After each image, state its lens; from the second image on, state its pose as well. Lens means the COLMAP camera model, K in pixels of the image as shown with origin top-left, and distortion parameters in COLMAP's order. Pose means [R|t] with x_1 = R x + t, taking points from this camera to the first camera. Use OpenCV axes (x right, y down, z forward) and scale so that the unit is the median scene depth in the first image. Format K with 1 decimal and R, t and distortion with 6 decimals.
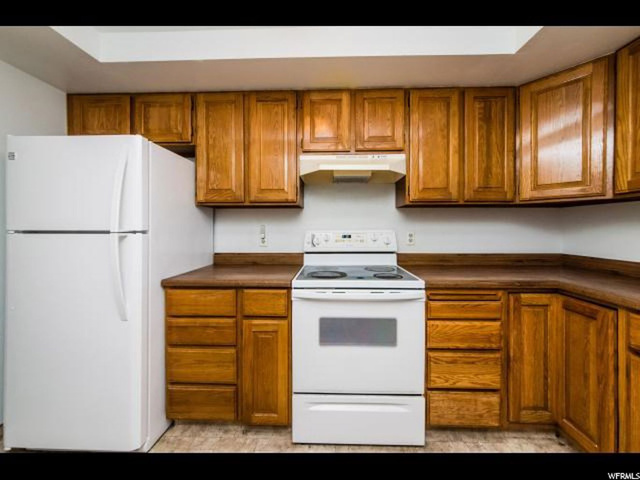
lens RADIAL K [[225.2, 0, 321.0], [0, 225.2, 228.3], [0, 0, 1]] dist [-0.002317, -0.000139]
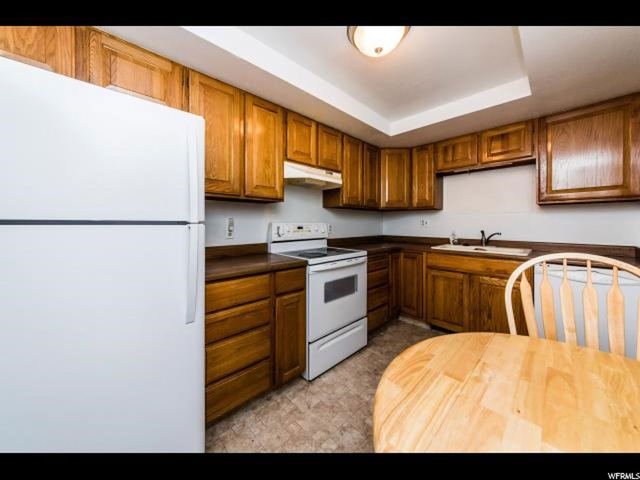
lens RADIAL K [[209.7, 0, 333.9], [0, 209.7, 222.3], [0, 0, 1]] dist [0.000587, 0.000005]
pose [[0.711322, 0.003649, 0.702857, -0.842665], [-0.000463, 0.999989, -0.004723, 0.014004], [-0.702866, 0.003034, 0.711316, 0.006273]]
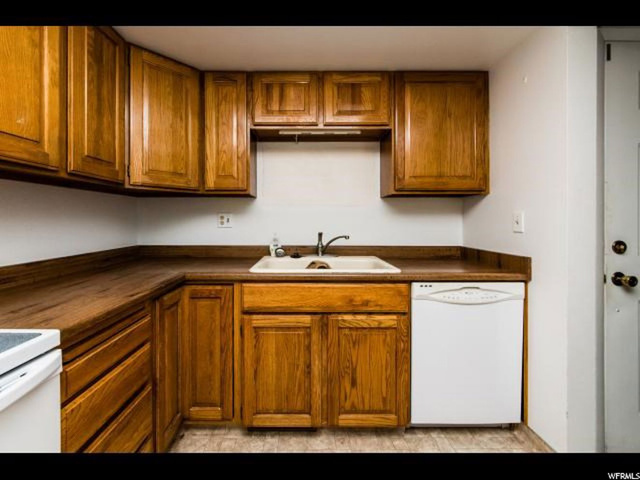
lens RADIAL K [[261.2, 0, 317.3], [0, 261.2, 218.8], [0, 0, 1]] dist [-0.001593, -0.000279]
pose [[-0.038622, 0.001122, 0.999253, -0.102017], [0.002863, 0.999995, -0.001012, 0.004555], [-0.999250, 0.002822, -0.038626, 0.458997]]
